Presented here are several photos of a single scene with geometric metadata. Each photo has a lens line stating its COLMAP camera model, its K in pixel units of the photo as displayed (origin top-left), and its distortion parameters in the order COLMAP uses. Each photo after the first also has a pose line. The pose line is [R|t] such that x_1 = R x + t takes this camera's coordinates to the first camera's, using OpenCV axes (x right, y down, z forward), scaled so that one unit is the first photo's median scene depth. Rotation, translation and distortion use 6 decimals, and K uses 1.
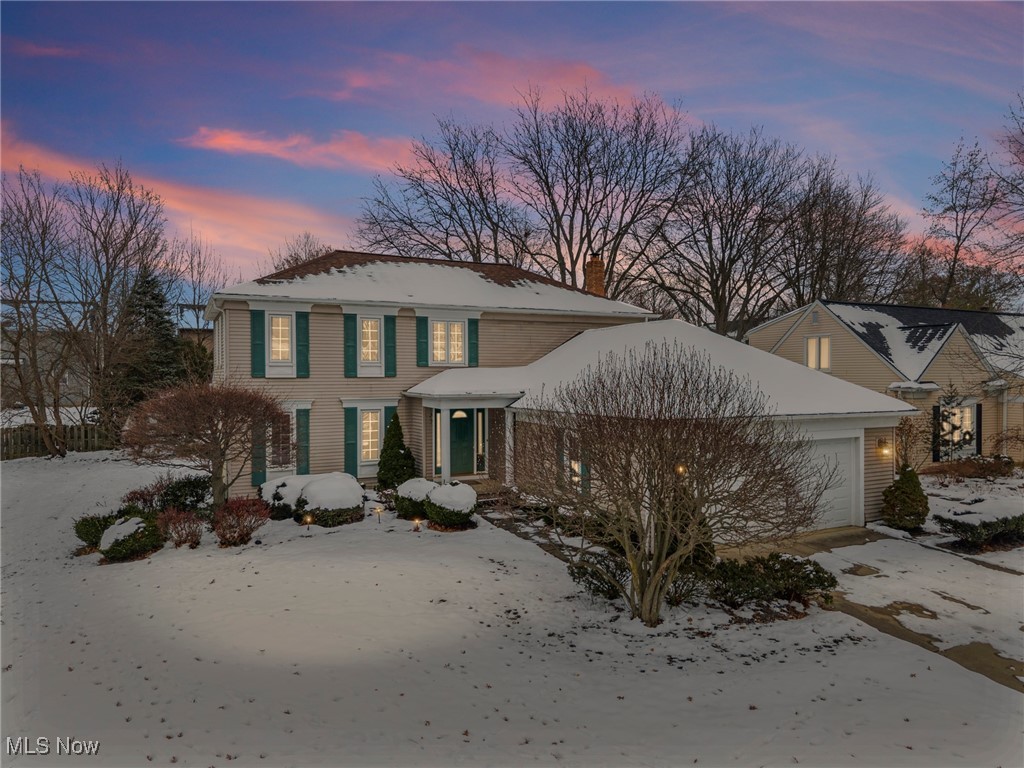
lens RADIAL K [[689.4, 0, 513.4], [0, 689.4, 381.9], [0, 0, 1]] dist [0.018115, -0.017935]
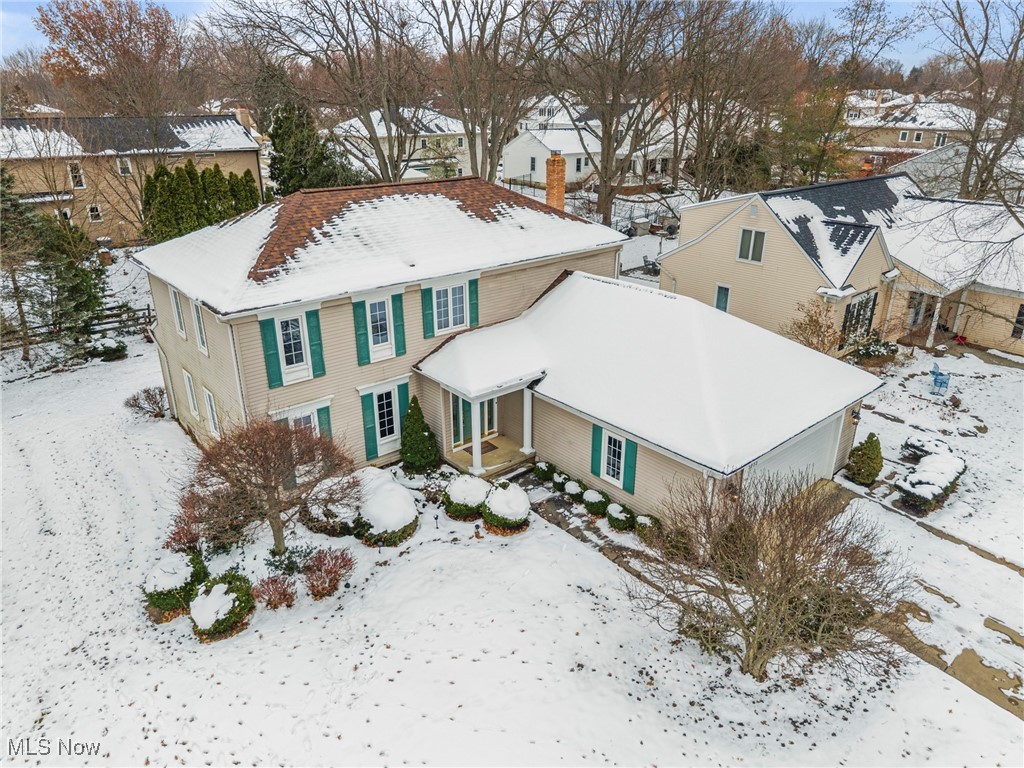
lens RADIAL K [[689.4, 0, 514.4], [0, 689.4, 383.1], [0, 0, 1]] dist [0.018115, -0.017935]
pose [[0.967003, -0.093202, 0.237104, -0.308290], [-0.001778, 0.928188, 0.372107, -0.395905], [-0.254759, -0.360250, 0.897395, 0.095107]]
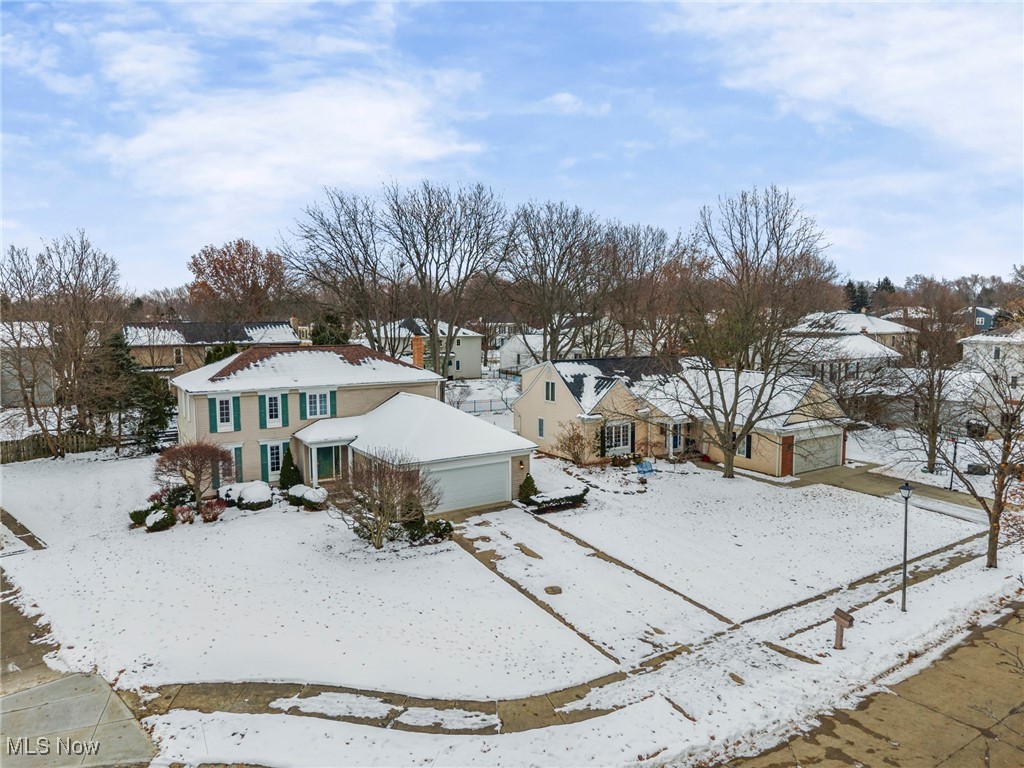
lens RADIAL K [[689.4, 0, 514.0], [0, 689.4, 384.8], [0, 0, 1]] dist [0.018115, -0.017935]
pose [[0.993720, -0.011492, 0.111303, 0.270997], [0.001916, 0.996314, 0.085760, -0.331909], [-0.111878, -0.085009, 0.990079, -1.076157]]
